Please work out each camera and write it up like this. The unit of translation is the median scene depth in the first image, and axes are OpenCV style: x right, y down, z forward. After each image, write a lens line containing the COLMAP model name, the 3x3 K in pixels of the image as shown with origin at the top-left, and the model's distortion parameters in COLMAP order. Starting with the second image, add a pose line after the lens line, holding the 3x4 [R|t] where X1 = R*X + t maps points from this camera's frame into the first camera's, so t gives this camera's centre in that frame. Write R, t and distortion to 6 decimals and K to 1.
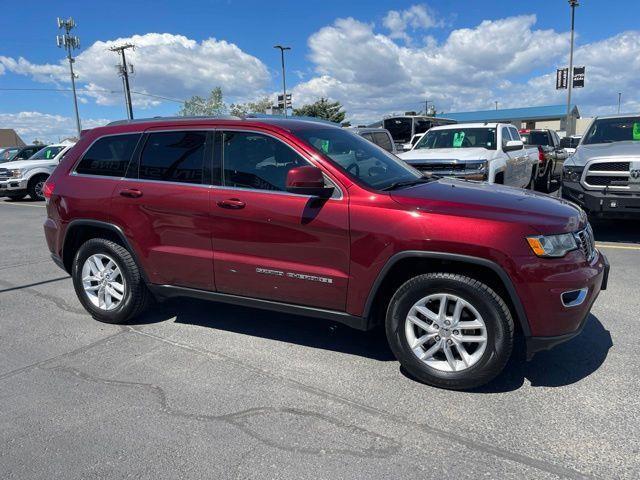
lens RADIAL K [[483.4, 0, 323.2], [0, 483.4, 238.0], [0, 0, 1]] dist [0.075739, -0.105632]
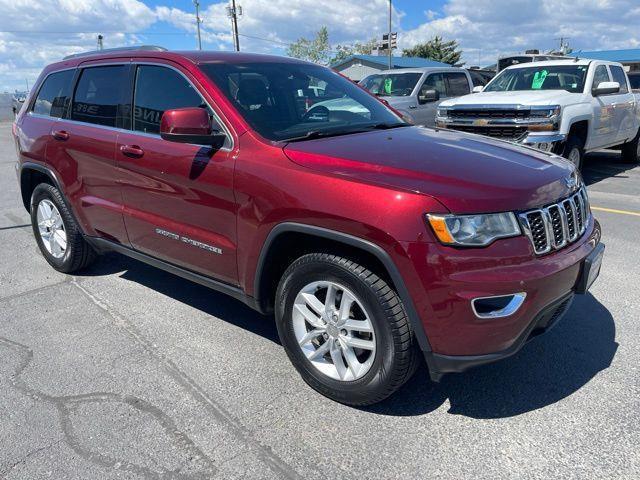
lens RADIAL K [[483.4, 0, 317.5], [0, 483.4, 236.9], [0, 0, 1]] dist [0.075739, -0.105632]
pose [[0.971235, 0.072679, -0.226759, 0.334488], [-0.048561, 0.992724, 0.110188, -0.031748], [0.233117, -0.096006, 0.967698, 0.226423]]
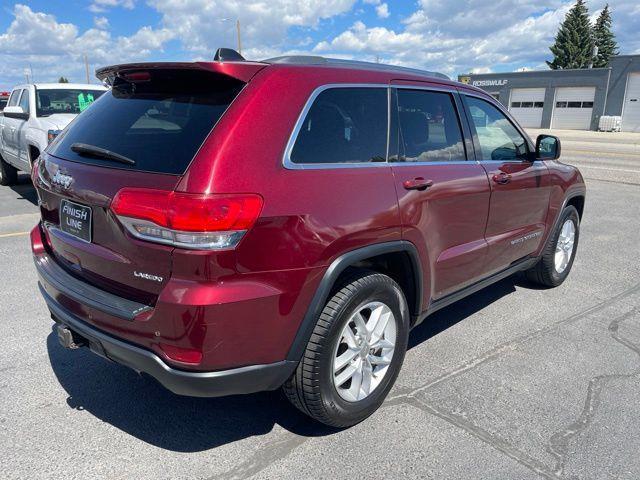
lens RADIAL K [[483.4, 0, 324.5], [0, 483.4, 244.0], [0, 0, 1]] dist [0.075739, -0.105632]
pose [[0.301882, -0.221924, 0.927155, -1.157411], [0.152539, 0.971243, 0.182809, -0.169759], [-0.941063, 0.086241, 0.327053, 1.028438]]
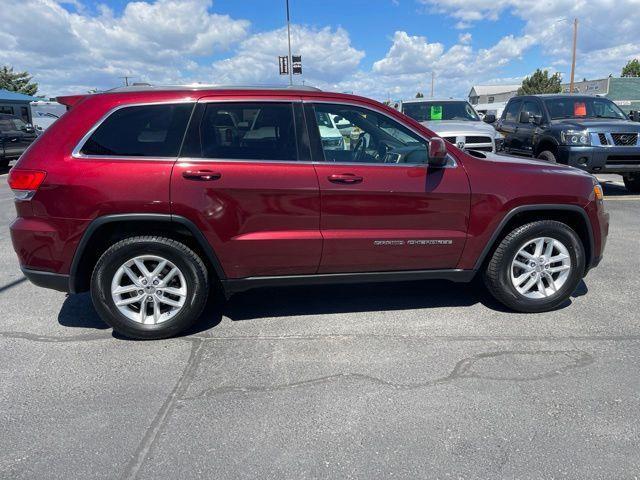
lens RADIAL K [[483.4, 0, 324.9], [0, 483.4, 238.7], [0, 0, 1]] dist [0.075739, -0.105632]
pose [[0.829016, -0.123875, 0.545333, -0.769959], [0.101950, 0.992294, 0.070420, -0.024459], [-0.549854, -0.002783, 0.835256, 0.212358]]
